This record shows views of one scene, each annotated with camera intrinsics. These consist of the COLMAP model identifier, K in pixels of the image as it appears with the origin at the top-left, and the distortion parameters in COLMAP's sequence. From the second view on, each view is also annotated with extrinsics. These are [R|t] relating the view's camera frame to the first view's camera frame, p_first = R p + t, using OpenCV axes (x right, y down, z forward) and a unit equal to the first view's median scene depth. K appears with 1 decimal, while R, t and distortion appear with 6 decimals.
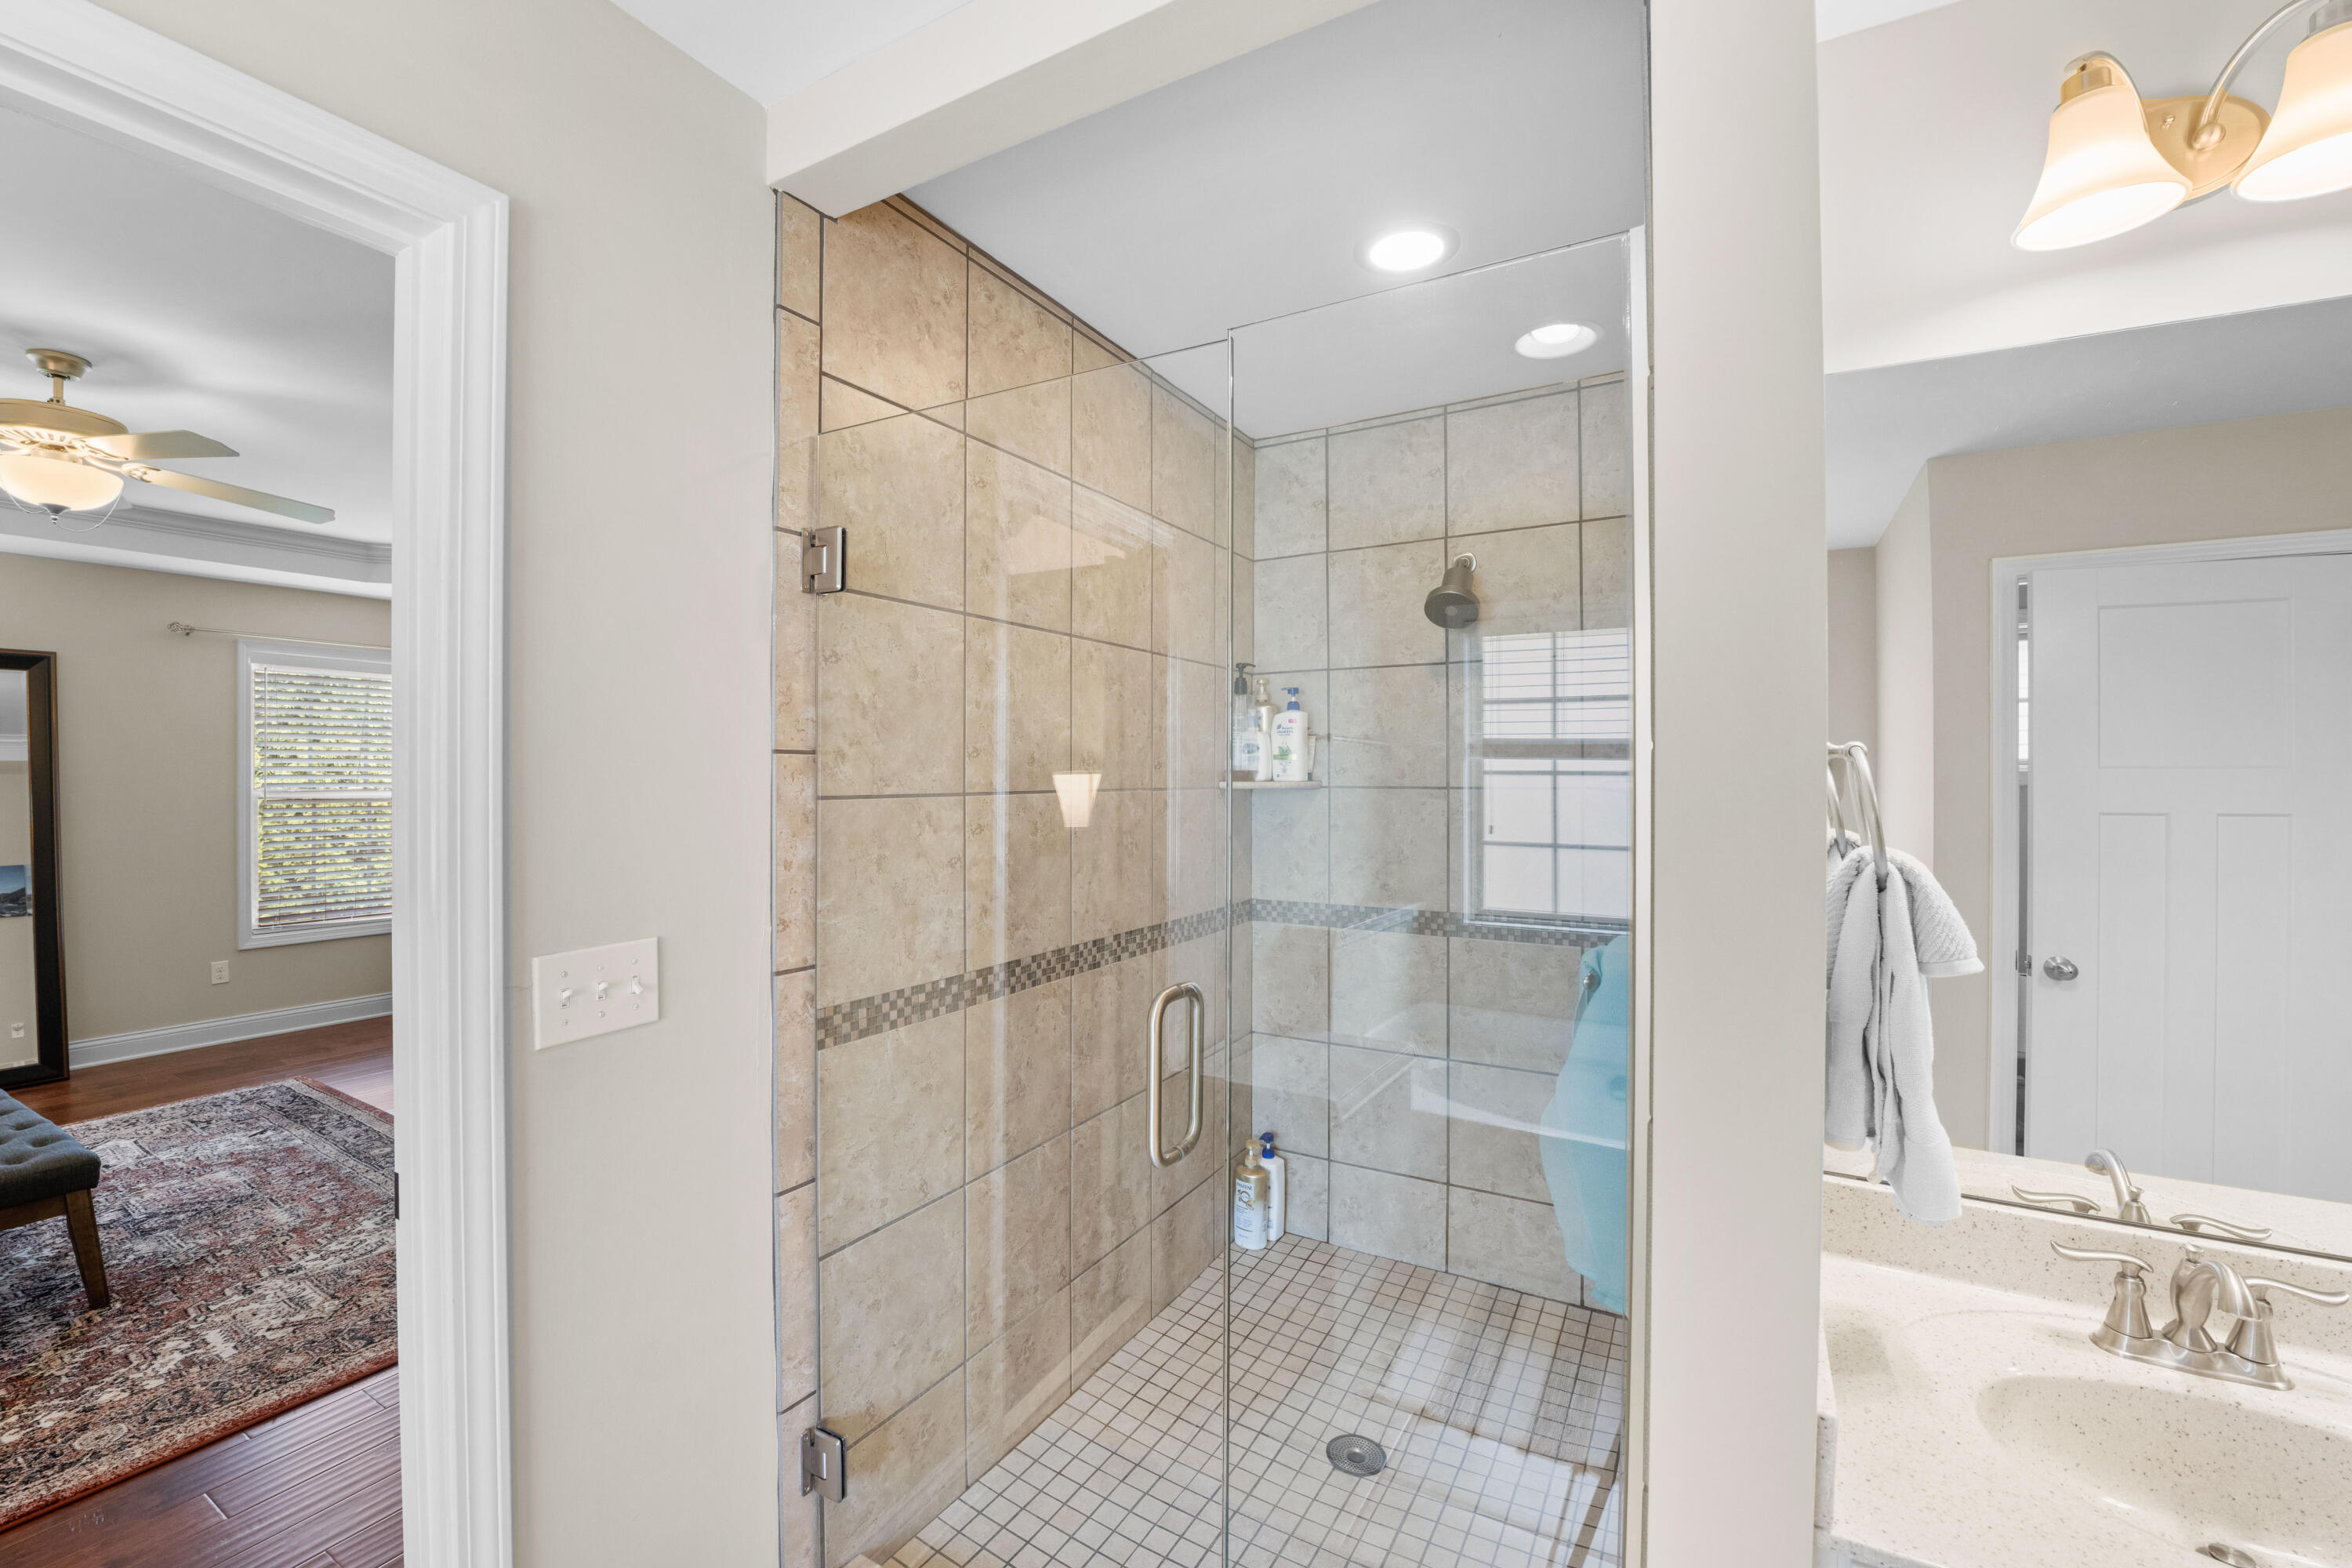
lens RADIAL K [[949.5, 0, 1170.4], [0, 949.5, 769.0], [0, 0, 1]] dist [-0.027632, 0.002487]
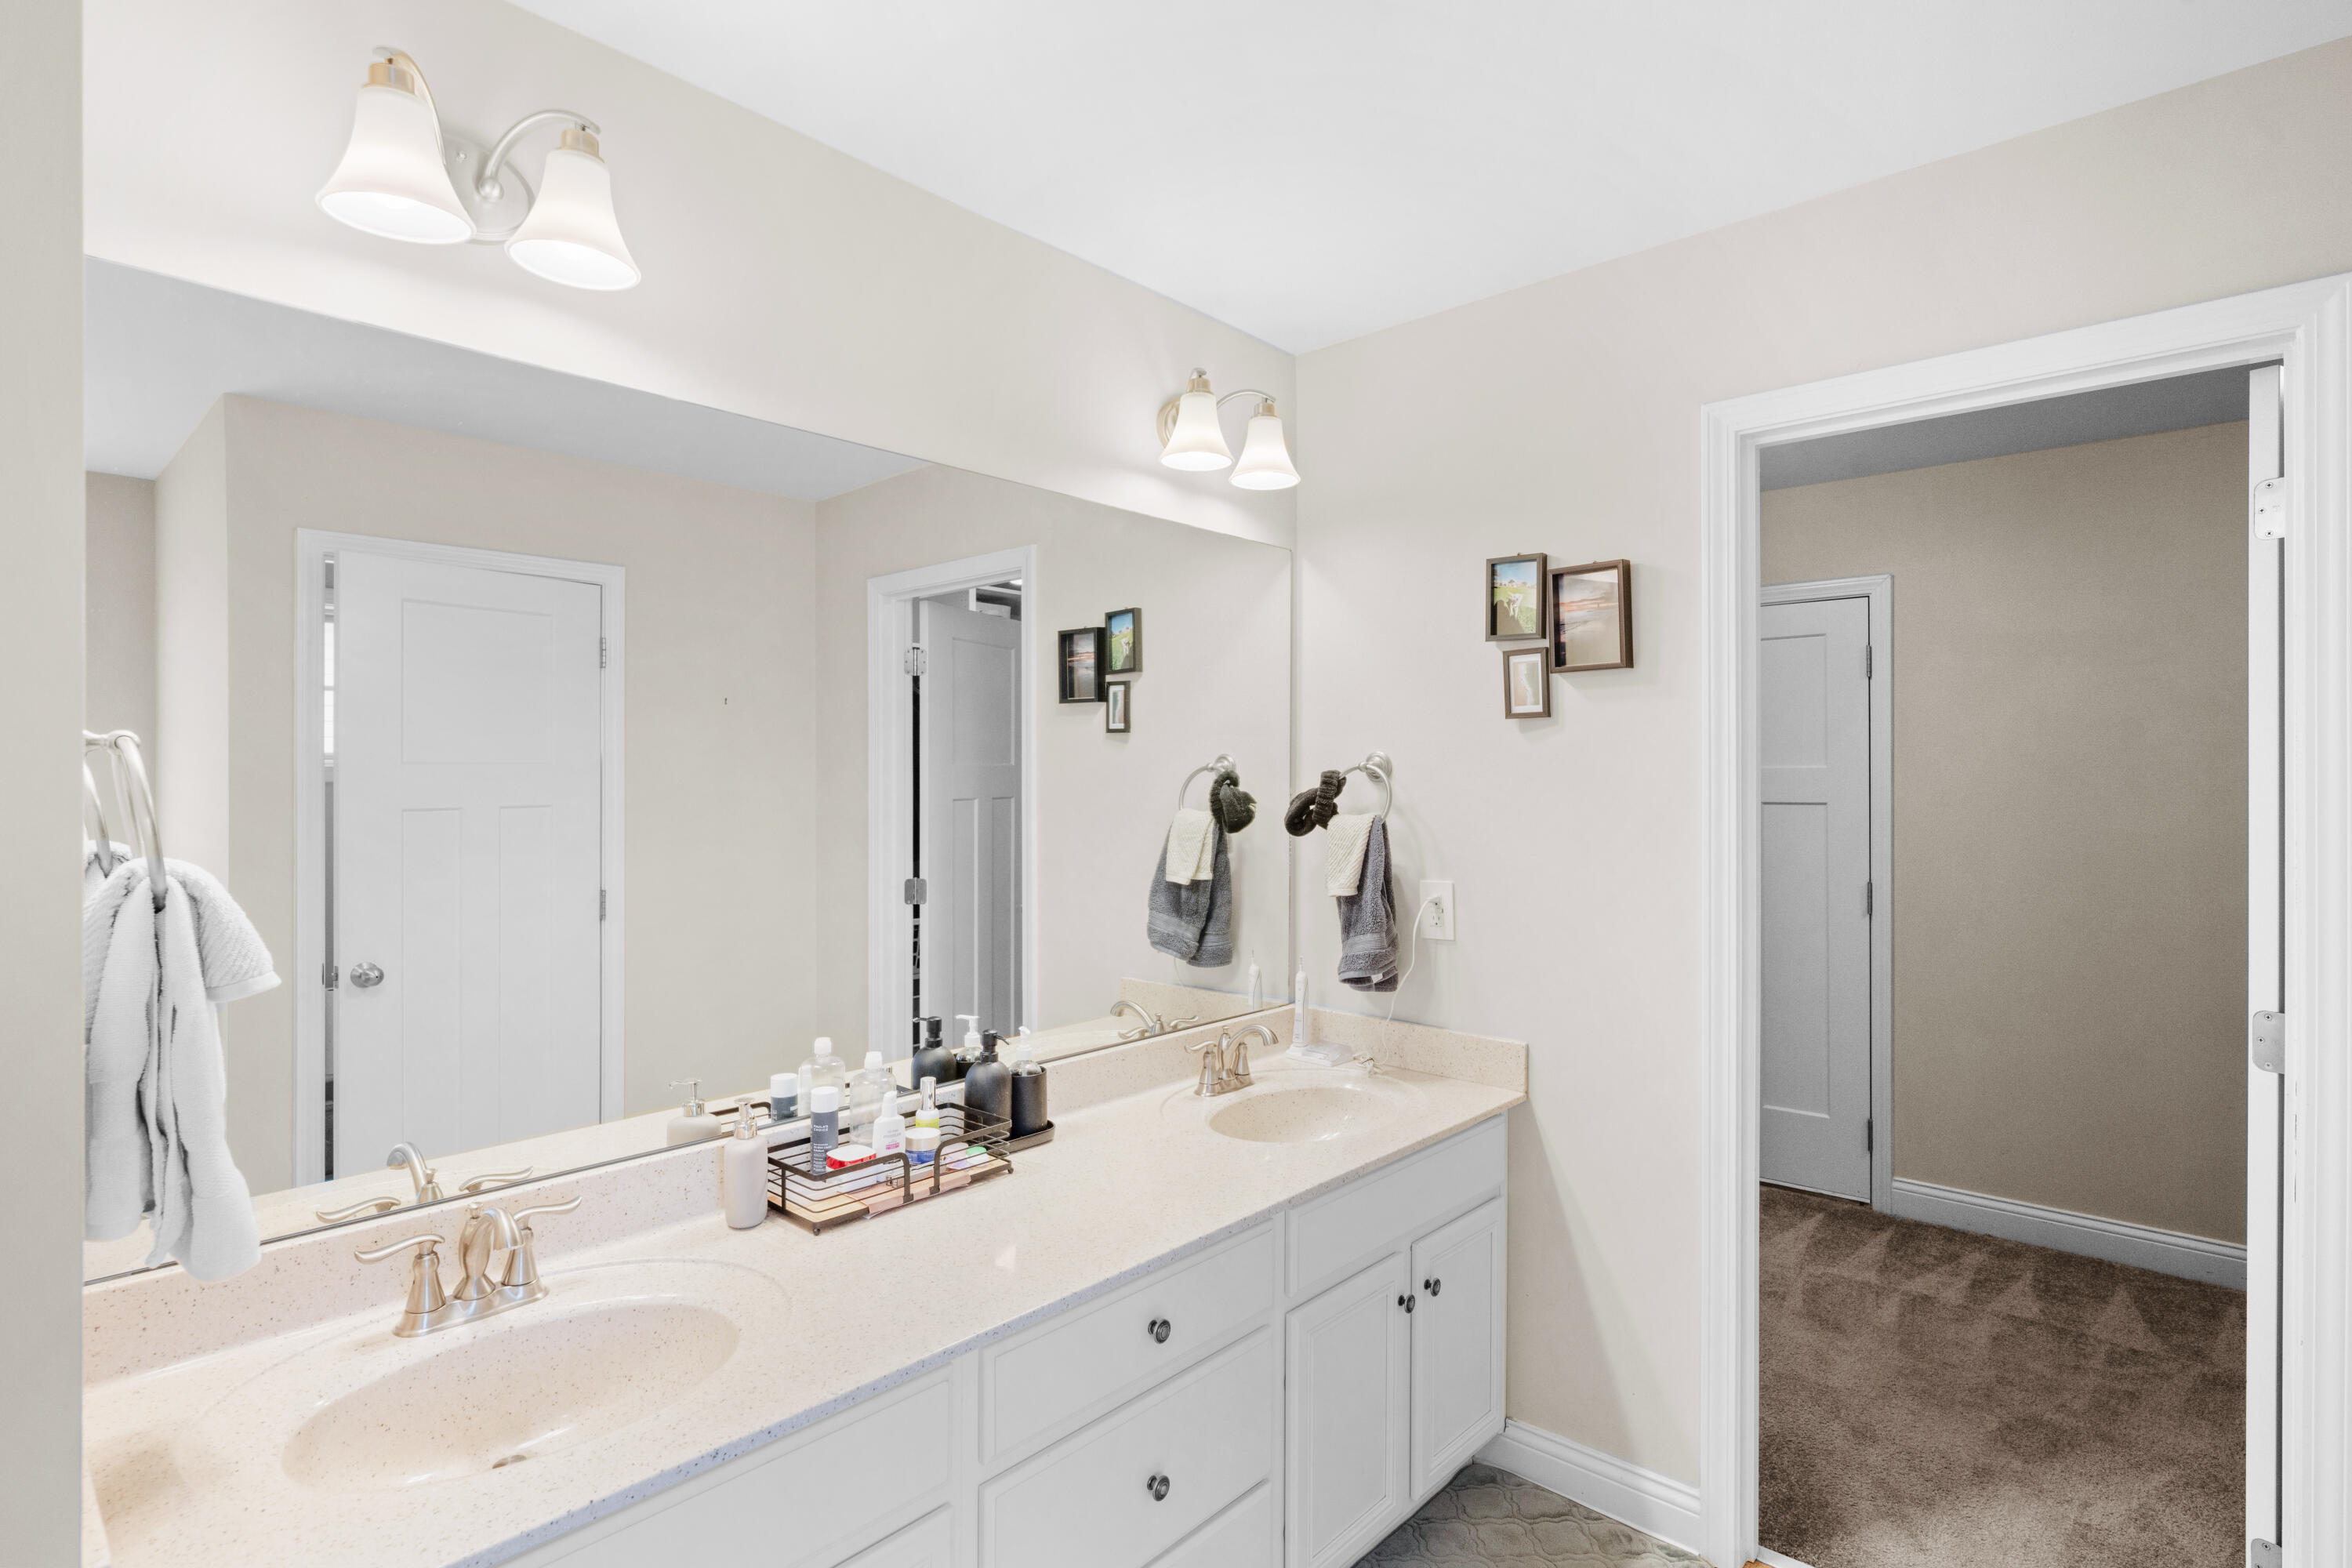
lens RADIAL K [[1173.4, 0, 1179.2], [0, 1173.4, 775.3], [0, 0, 1]] dist [-0.004971, 0.000629]
pose [[0.204237, -0.005640, 0.978905, -0.070324], [-0.005128, 0.999964, 0.006831, -0.001953], [-0.978908, -0.006415, 0.204200, -0.098208]]
